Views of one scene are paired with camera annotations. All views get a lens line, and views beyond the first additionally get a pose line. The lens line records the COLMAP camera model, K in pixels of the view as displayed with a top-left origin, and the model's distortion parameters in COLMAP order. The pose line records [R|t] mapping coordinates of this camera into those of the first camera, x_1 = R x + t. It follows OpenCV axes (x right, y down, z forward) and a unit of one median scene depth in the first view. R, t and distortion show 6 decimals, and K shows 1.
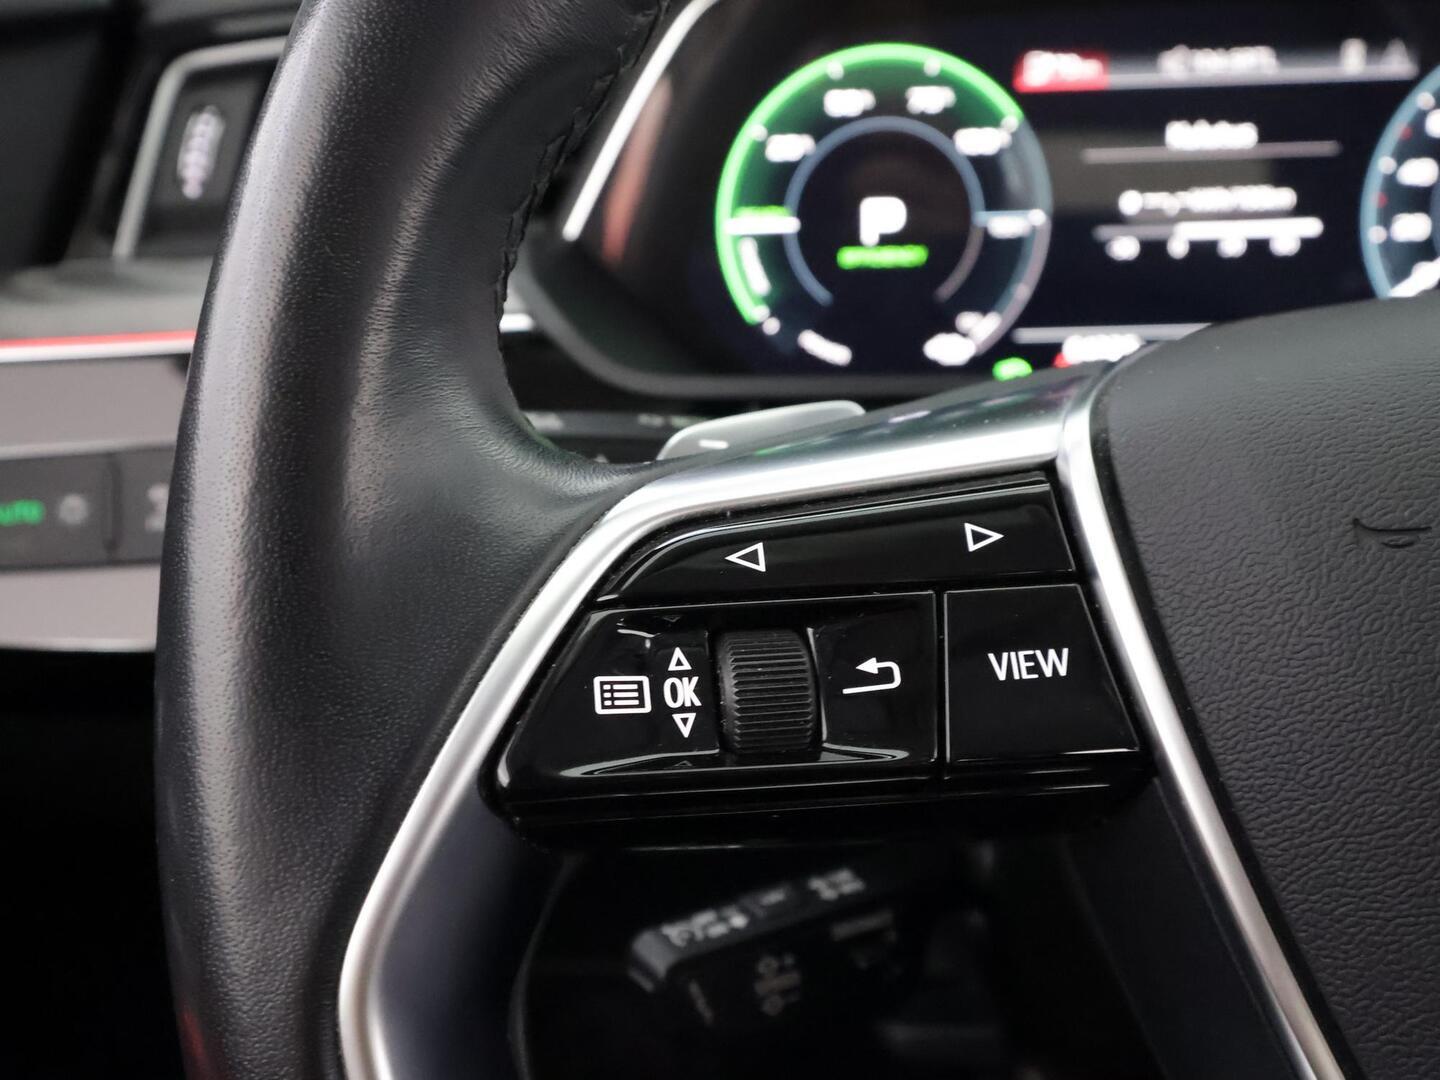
lens RADIAL K [[1283.4, 0, 709.5], [0, 1283.4, 546.4], [0, 0, 1]] dist [-0.003122, -0.007251]
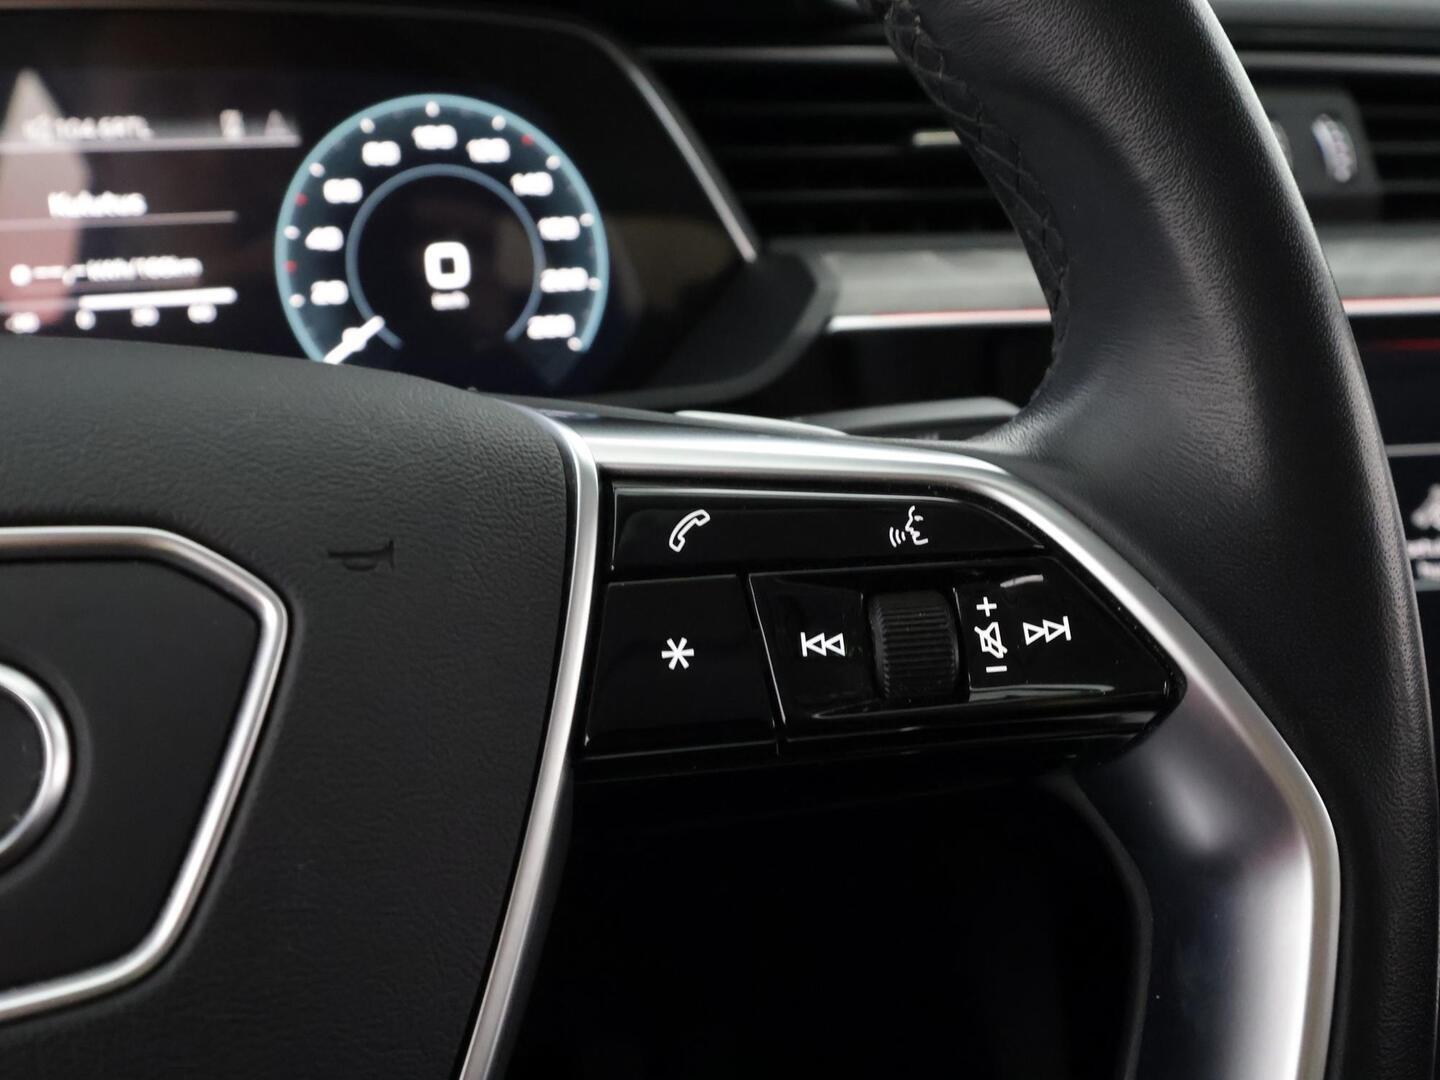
lens RADIAL K [[1283.4, 0, 728.2], [0, 1283.4, 540.1], [0, 0, 1]] dist [-0.003122, -0.007251]
pose [[0.944323, -0.083868, 0.318151, 0.507729], [0.104375, 0.993382, -0.047935, 0.026639], [-0.312025, 0.078473, 0.946828, -0.042087]]
